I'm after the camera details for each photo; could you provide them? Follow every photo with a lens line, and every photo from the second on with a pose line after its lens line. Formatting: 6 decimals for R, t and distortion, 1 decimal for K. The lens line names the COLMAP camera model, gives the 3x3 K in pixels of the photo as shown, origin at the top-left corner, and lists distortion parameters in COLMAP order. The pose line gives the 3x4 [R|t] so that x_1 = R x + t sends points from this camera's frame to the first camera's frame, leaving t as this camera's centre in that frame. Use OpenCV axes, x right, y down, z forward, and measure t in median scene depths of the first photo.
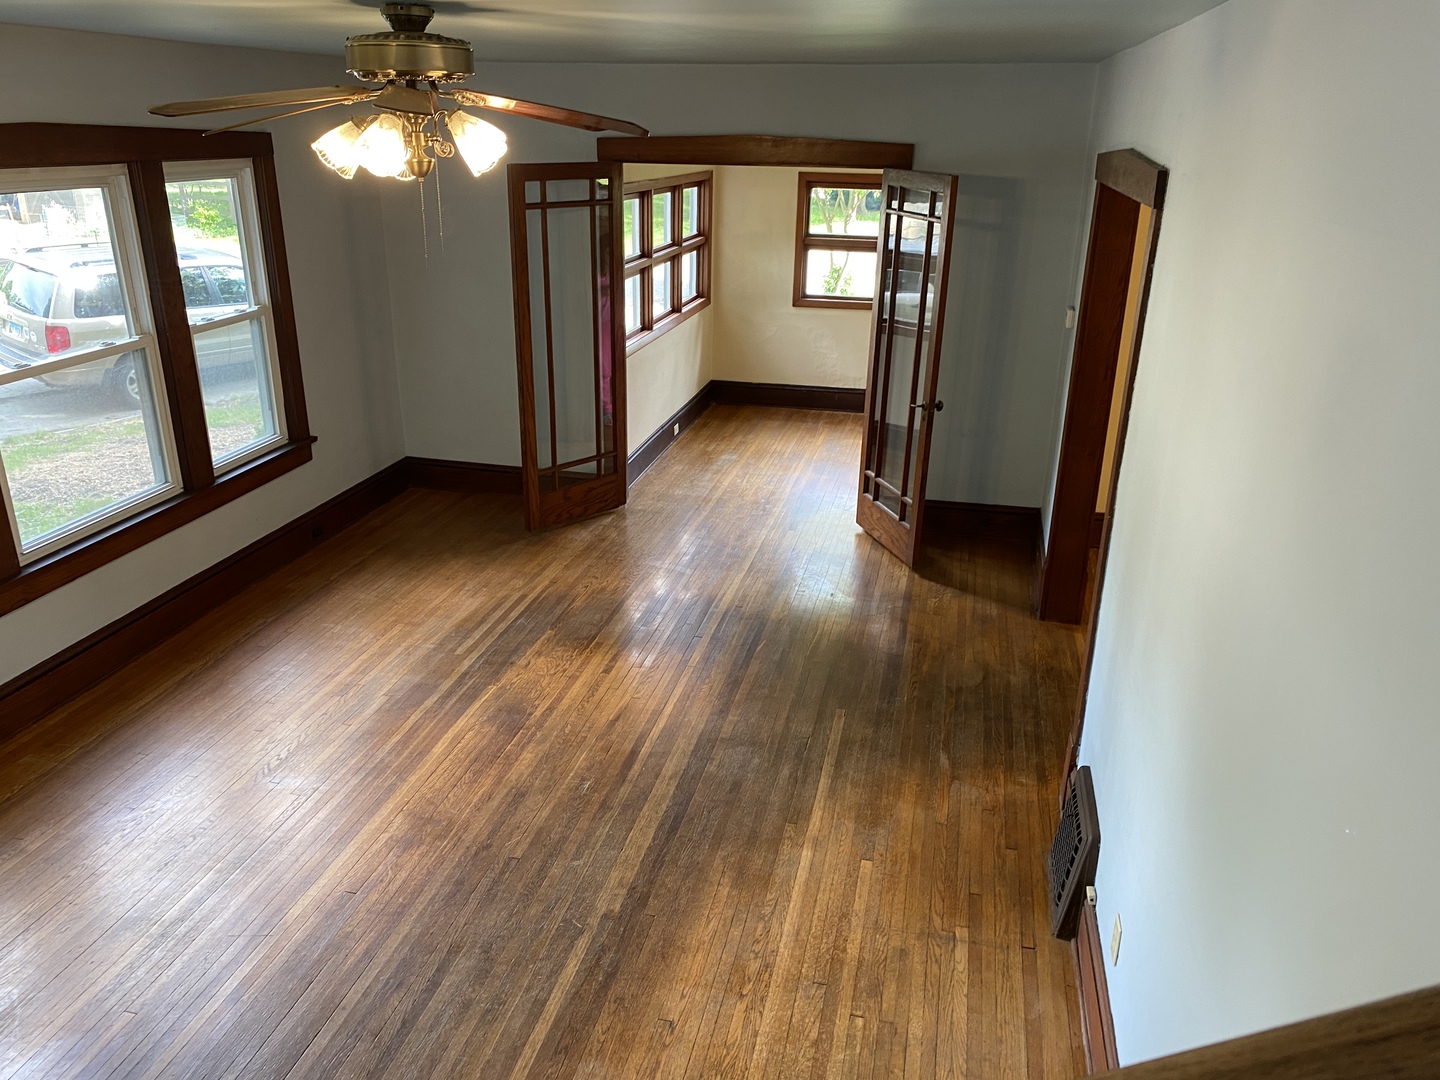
lens RADIAL K [[1088.0, 0, 732.6], [0, 1088.0, 563.1], [0, 0, 1]] dist [0.017720, -0.020023]
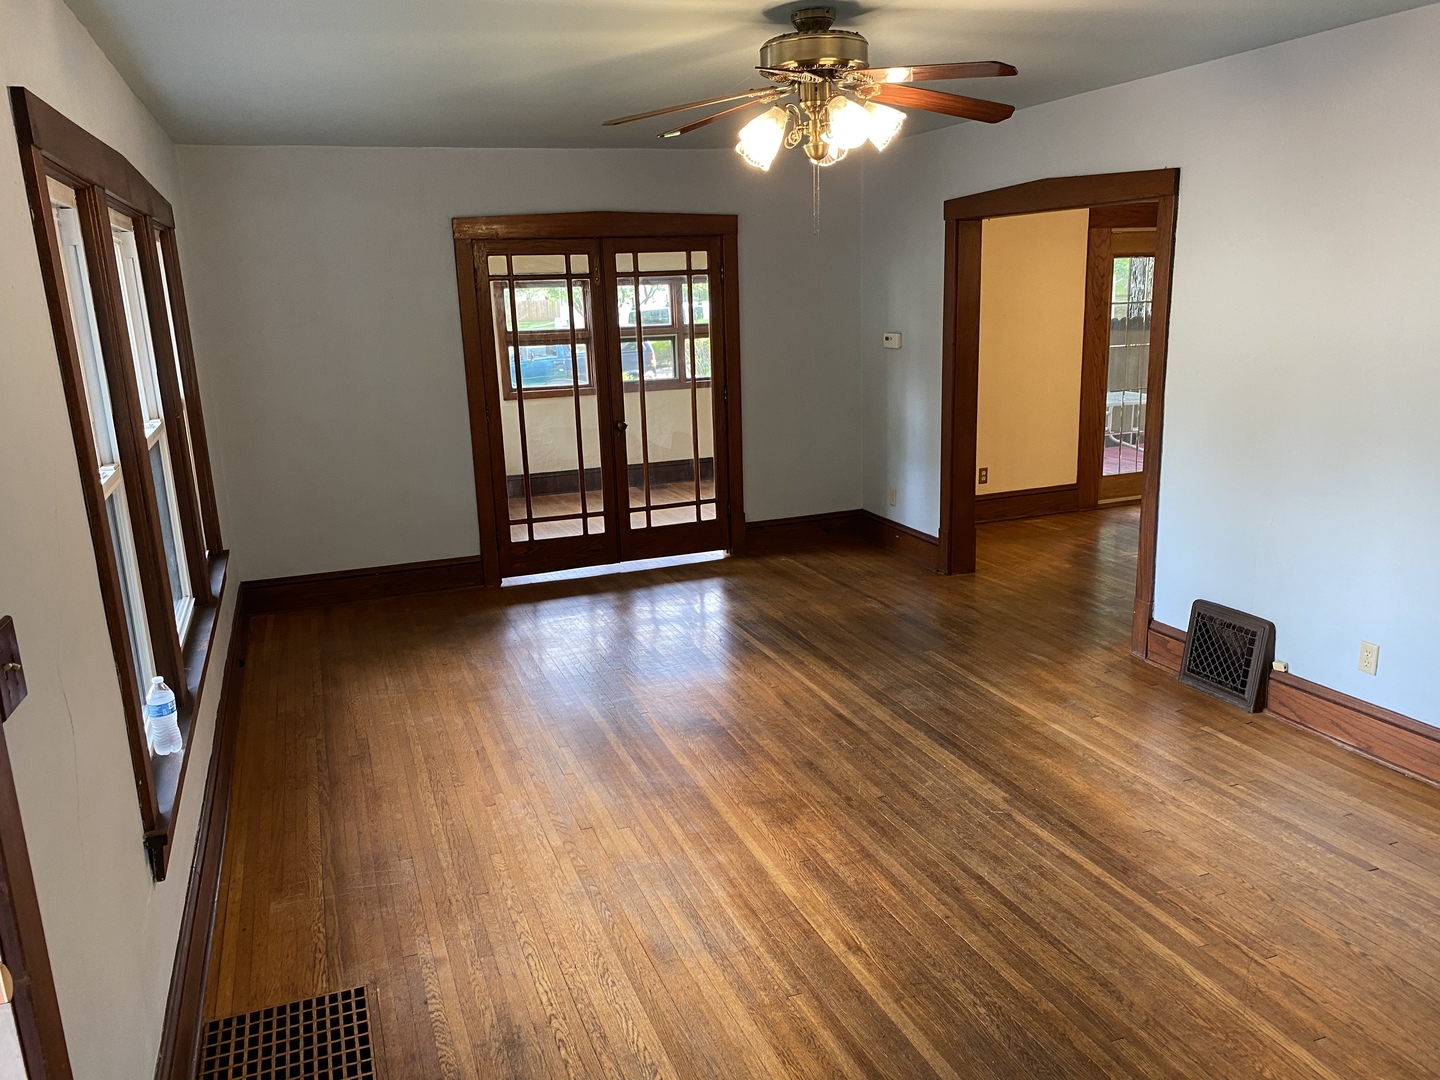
lens RADIAL K [[1088.0, 0, 722.4], [0, 1088.0, 544.2], [0, 0, 1]] dist [0.017720, -0.020023]
pose [[0.835922, -0.174990, 0.520204, -0.786480], [0.251017, 0.964768, -0.078825, 0.072408], [-0.488083, 0.196472, 0.850396, 0.116219]]
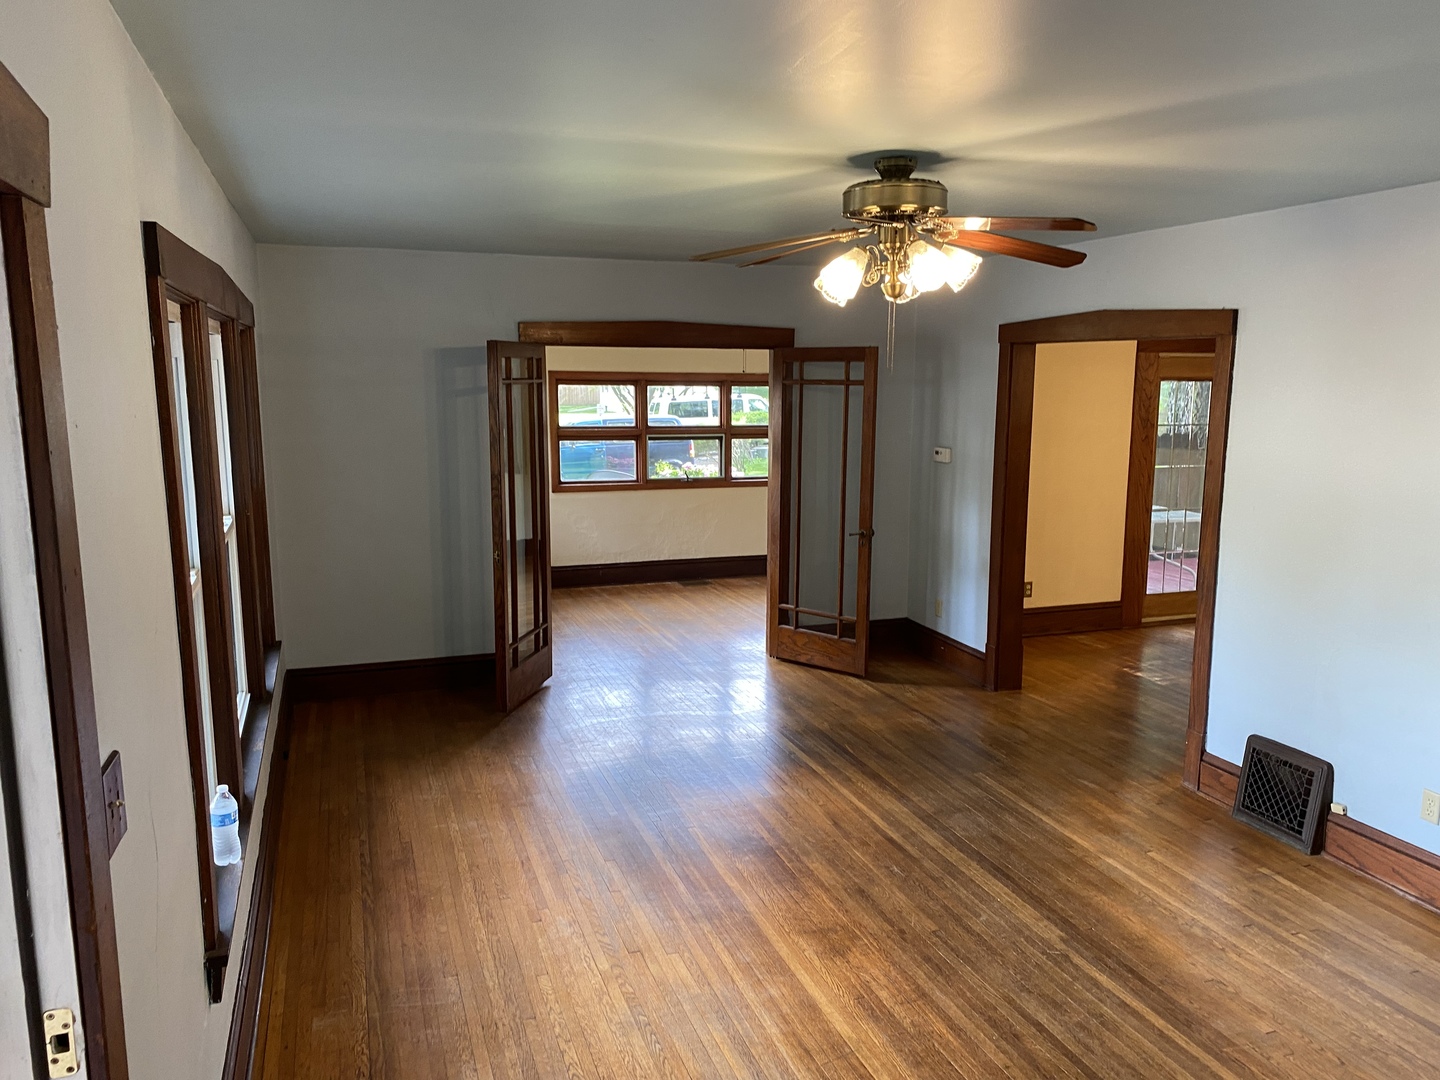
lens RADIAL K [[1088.0, 0, 743.3], [0, 1088.0, 548.1], [0, 0, 1]] dist [0.017720, -0.020023]
pose [[0.845143, -0.100428, 0.525022, -0.811832], [0.210938, 0.965142, -0.154937, 0.037488], [-0.491161, 0.241691, 0.836867, 0.120666]]
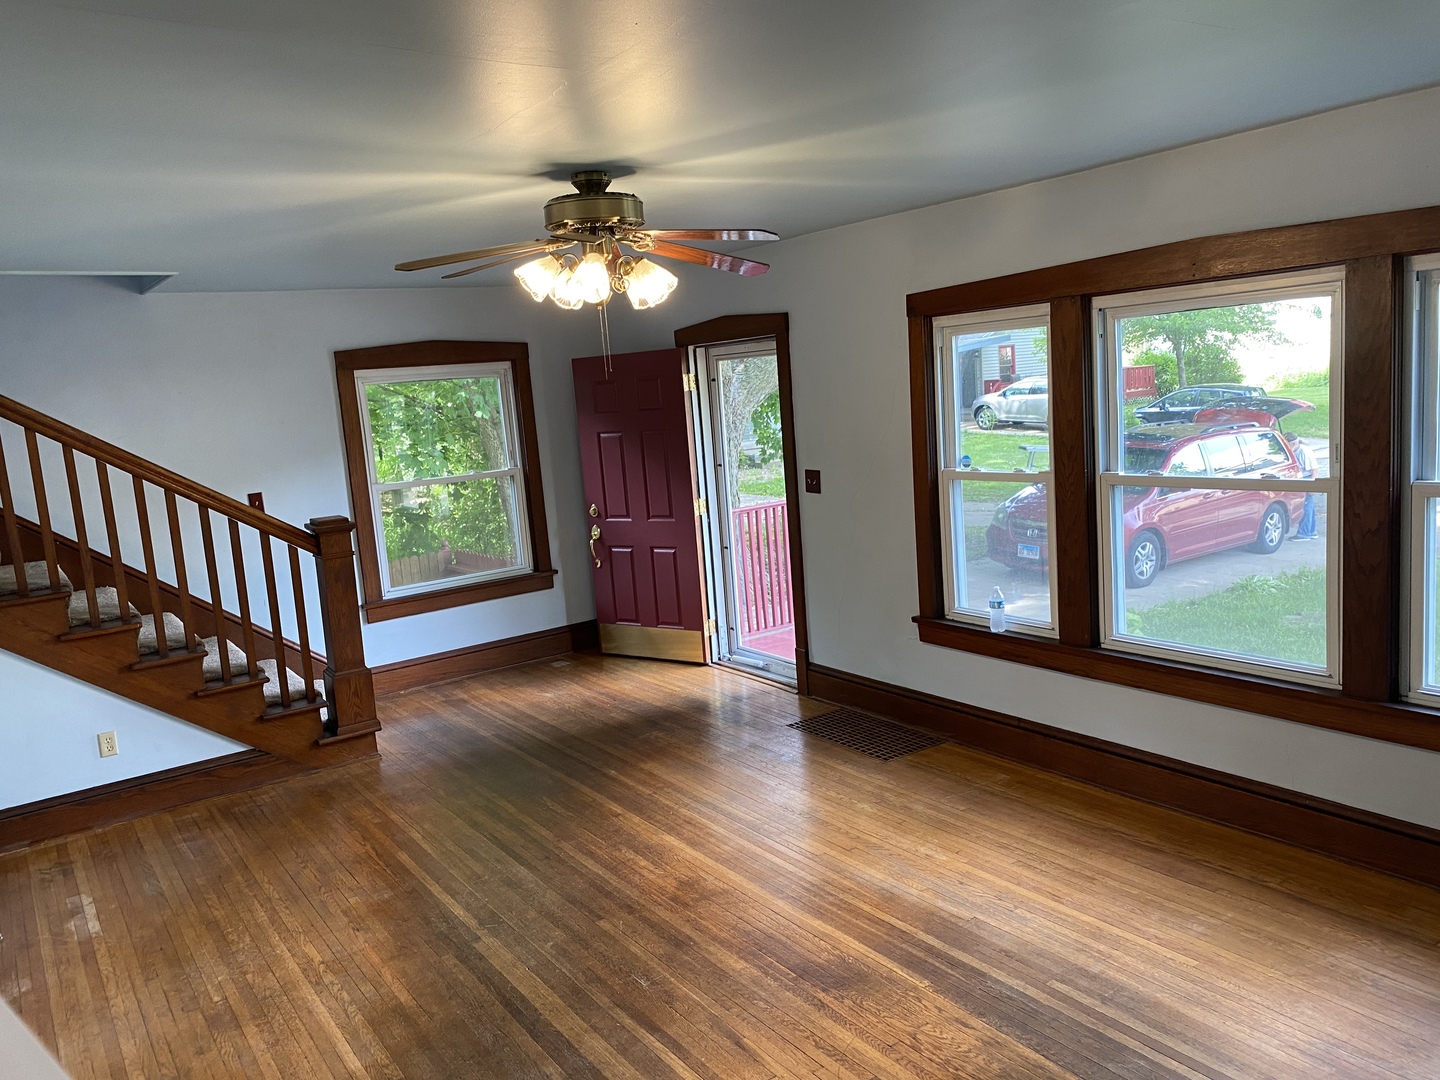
lens RADIAL K [[1088.0, 0, 713.2], [0, 1088.0, 543.9], [0, 0, 1]] dist [0.017720, -0.020023]
pose [[-0.689291, 0.142362, -0.710360, 0.404292], [-0.208286, 0.900168, 0.382510, -0.464512], [0.693898, 0.411619, -0.590826, 1.460522]]
